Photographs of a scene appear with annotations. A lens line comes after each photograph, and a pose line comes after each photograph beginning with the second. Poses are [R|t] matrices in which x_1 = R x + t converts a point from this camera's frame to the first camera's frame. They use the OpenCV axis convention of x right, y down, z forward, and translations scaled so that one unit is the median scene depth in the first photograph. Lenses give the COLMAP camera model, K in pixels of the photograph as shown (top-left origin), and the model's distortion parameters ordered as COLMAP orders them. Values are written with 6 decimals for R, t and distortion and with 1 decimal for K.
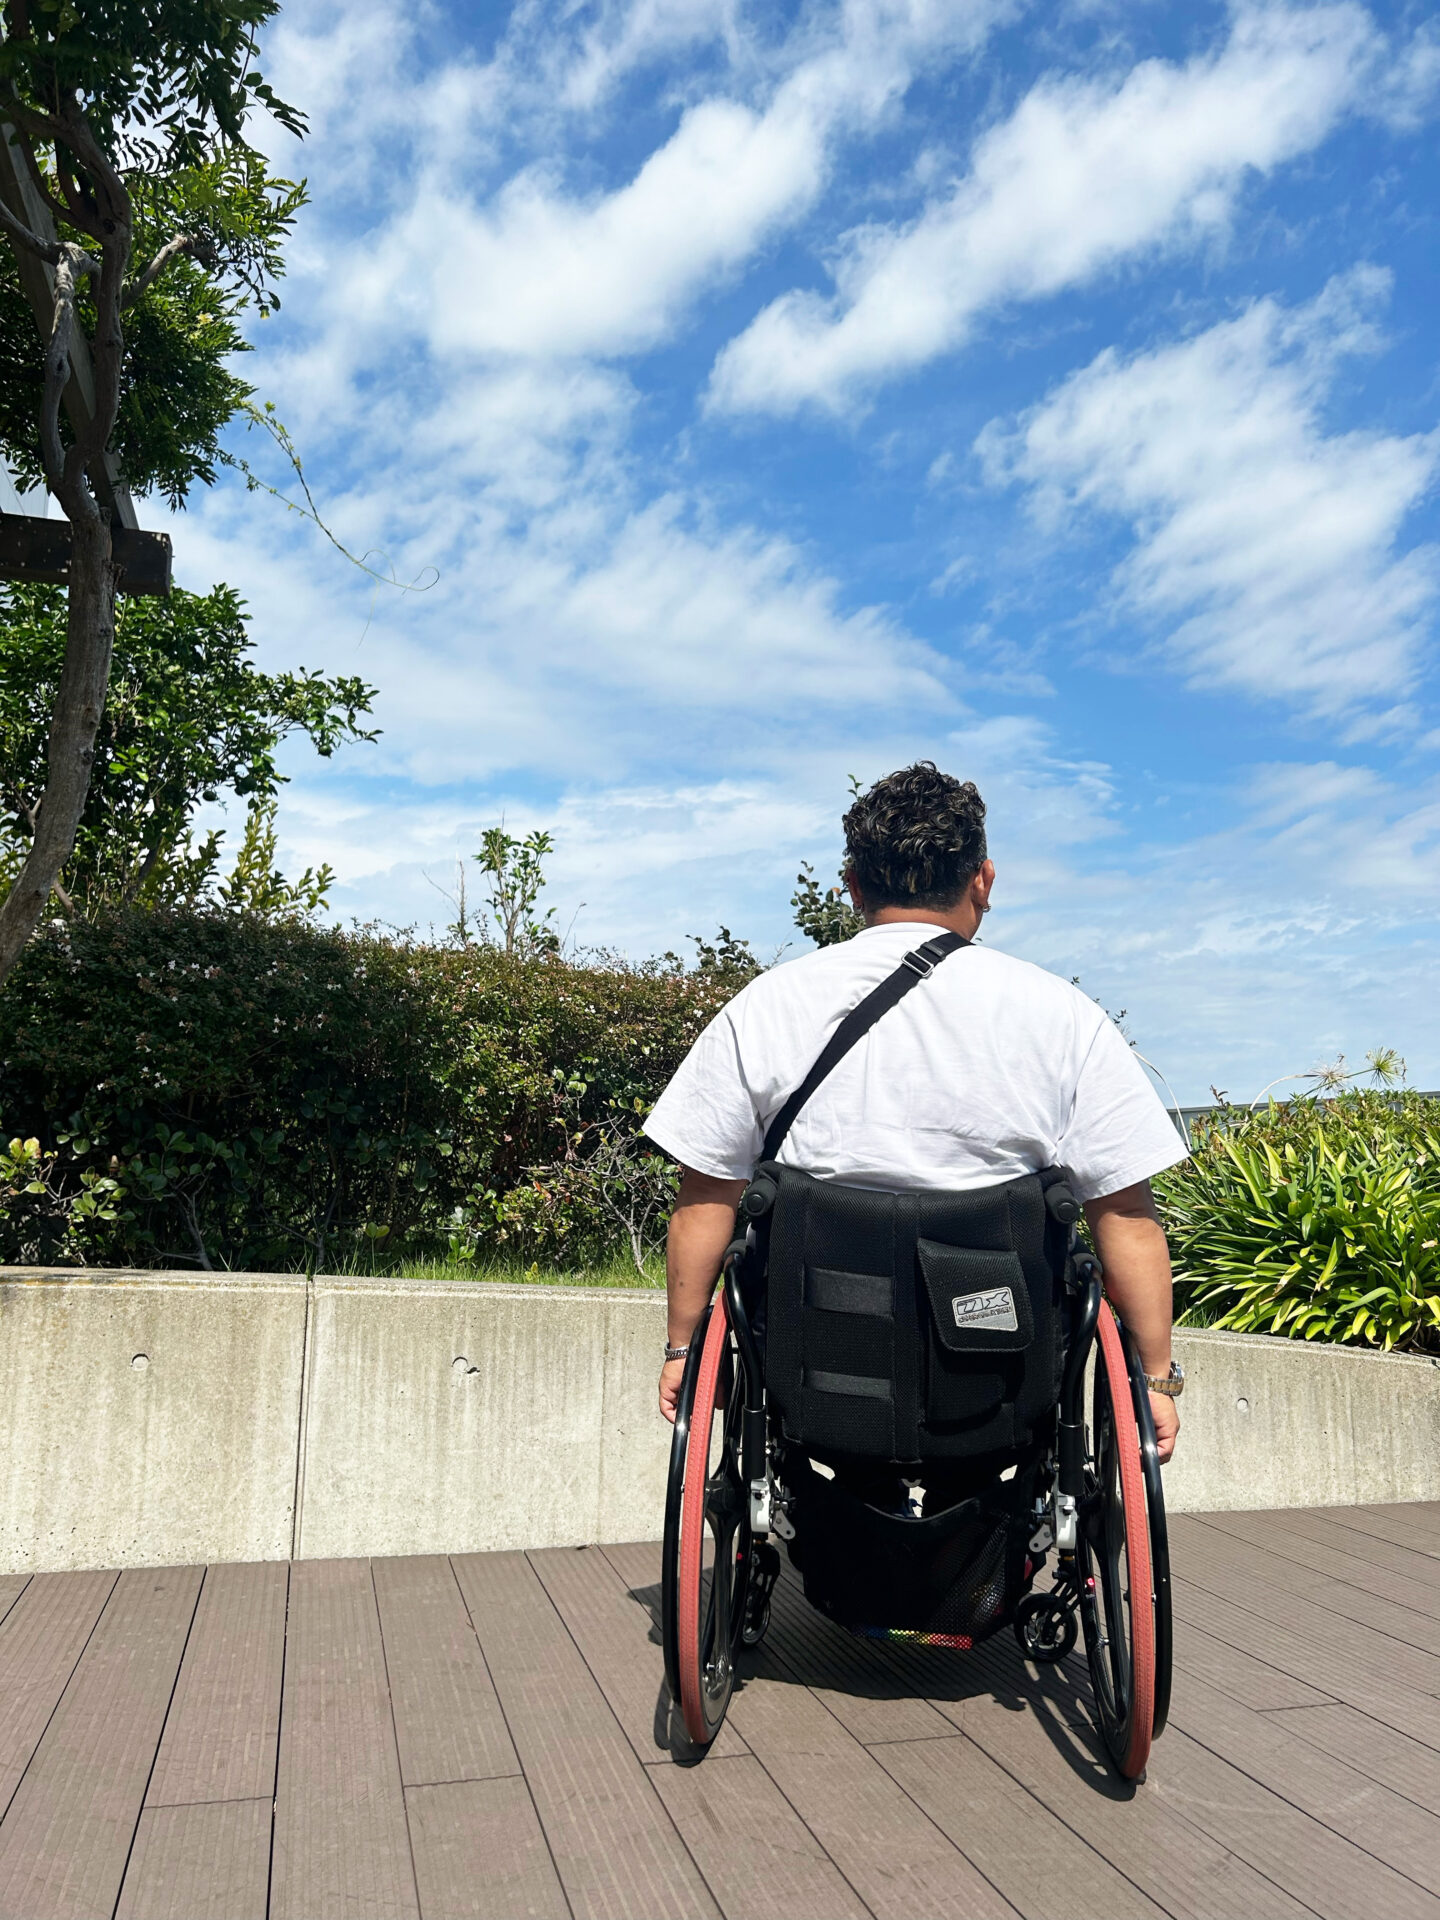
lens RADIAL K [[1441.8, 0, 713.3], [0, 1441.8, 951.1], [0, 0, 1]] dist [0.014228, -0.043490]
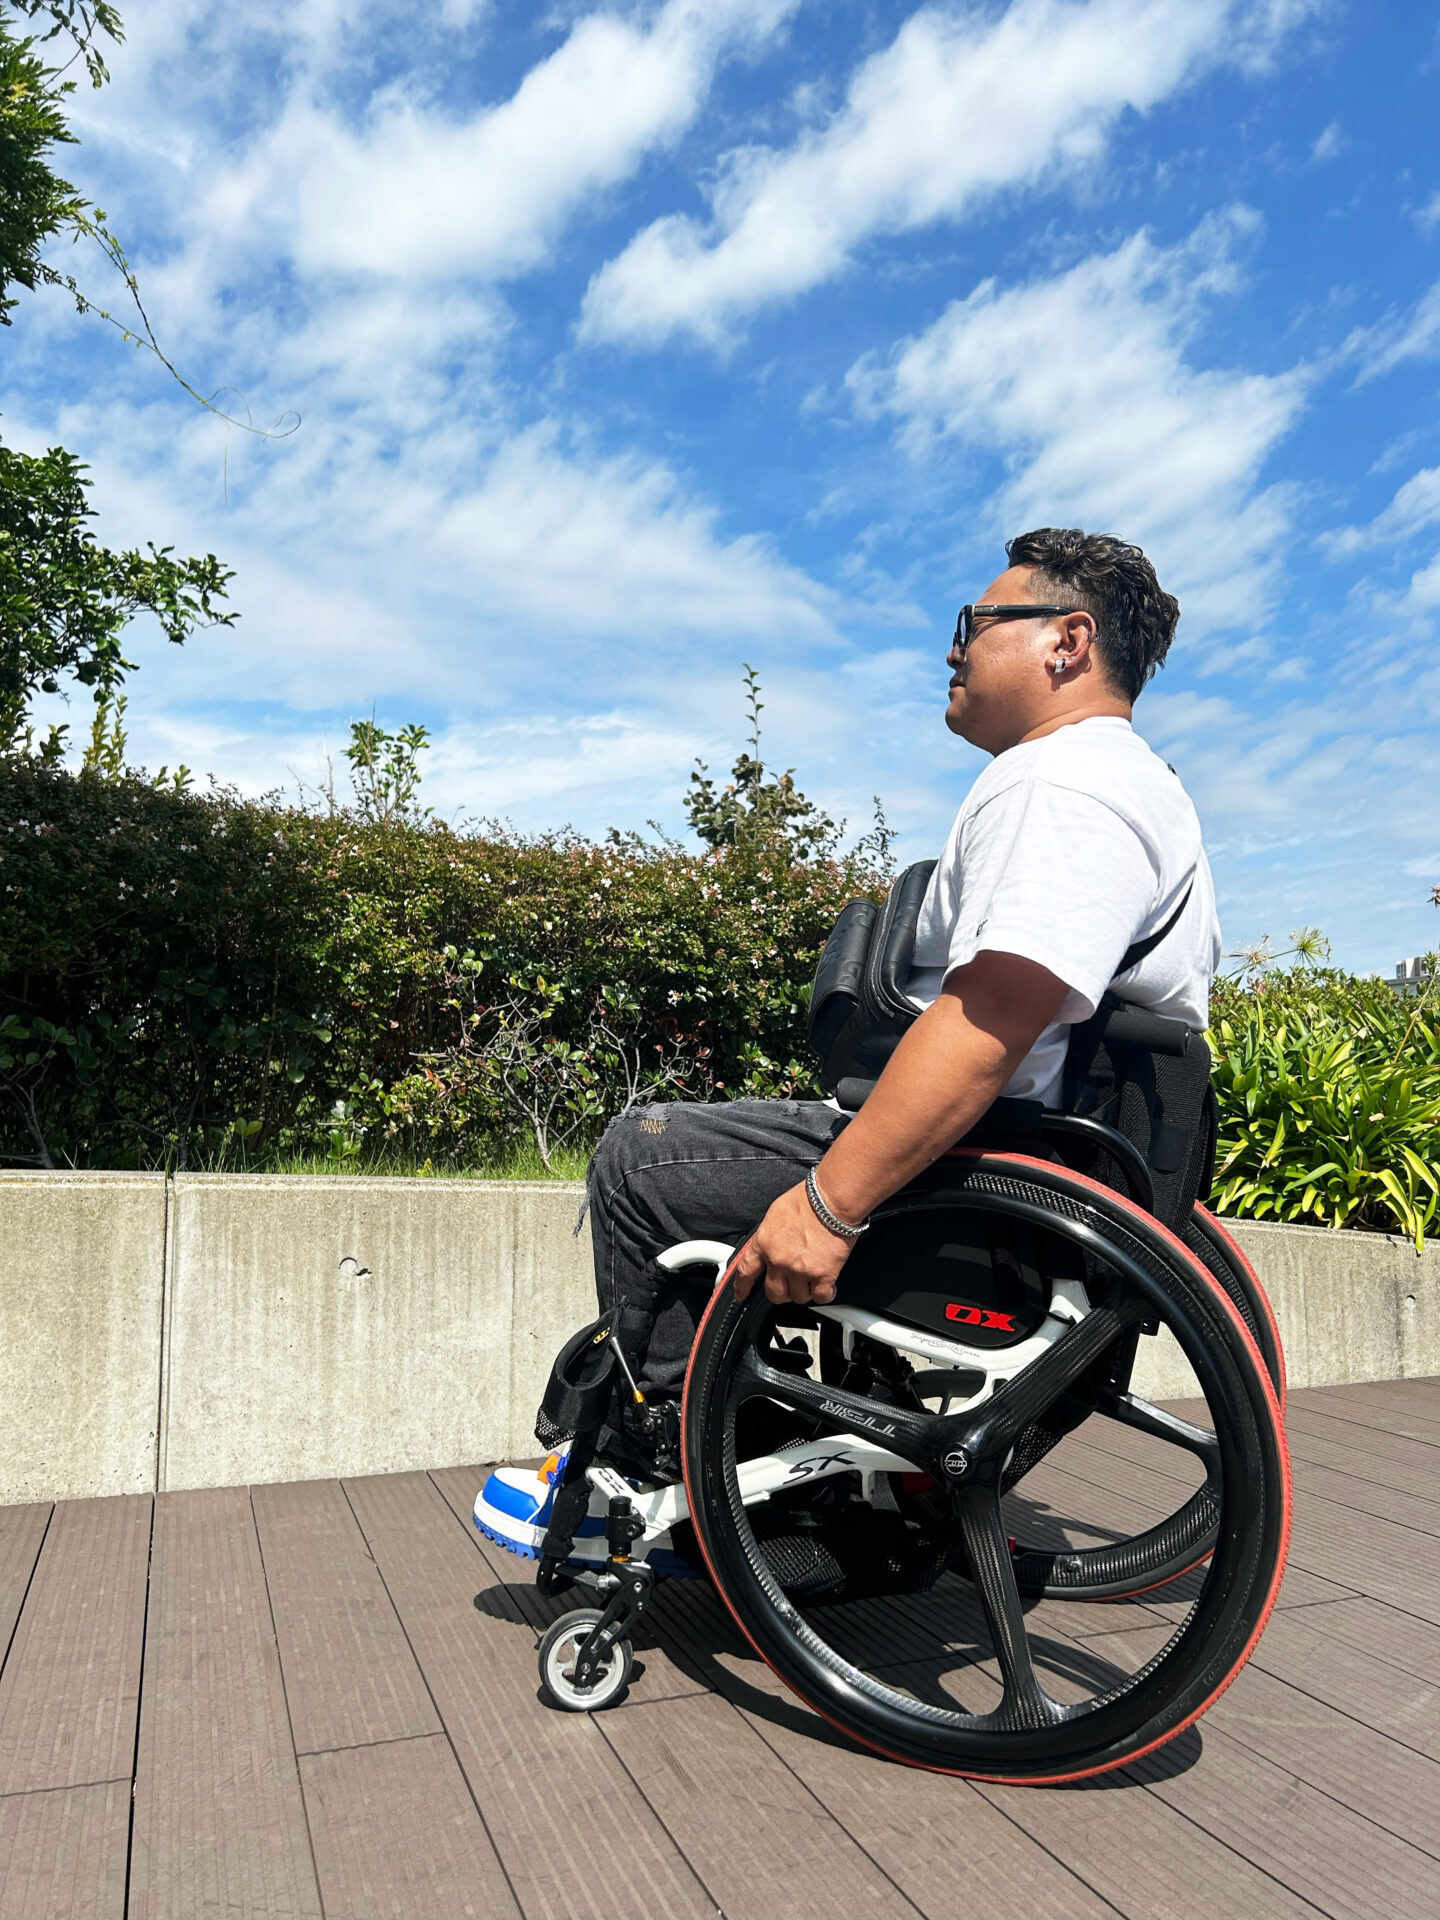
lens RADIAL K [[1441.8, 0, 713.3], [0, 1441.8, 961.4], [0, 0, 1]] dist [0.014228, -0.043490]
pose [[0.996273, -0.013130, 0.085253, -0.026812], [0.008305, 0.998356, 0.056710, 0.053595], [-0.085857, -0.055790, 0.994744, 0.118781]]
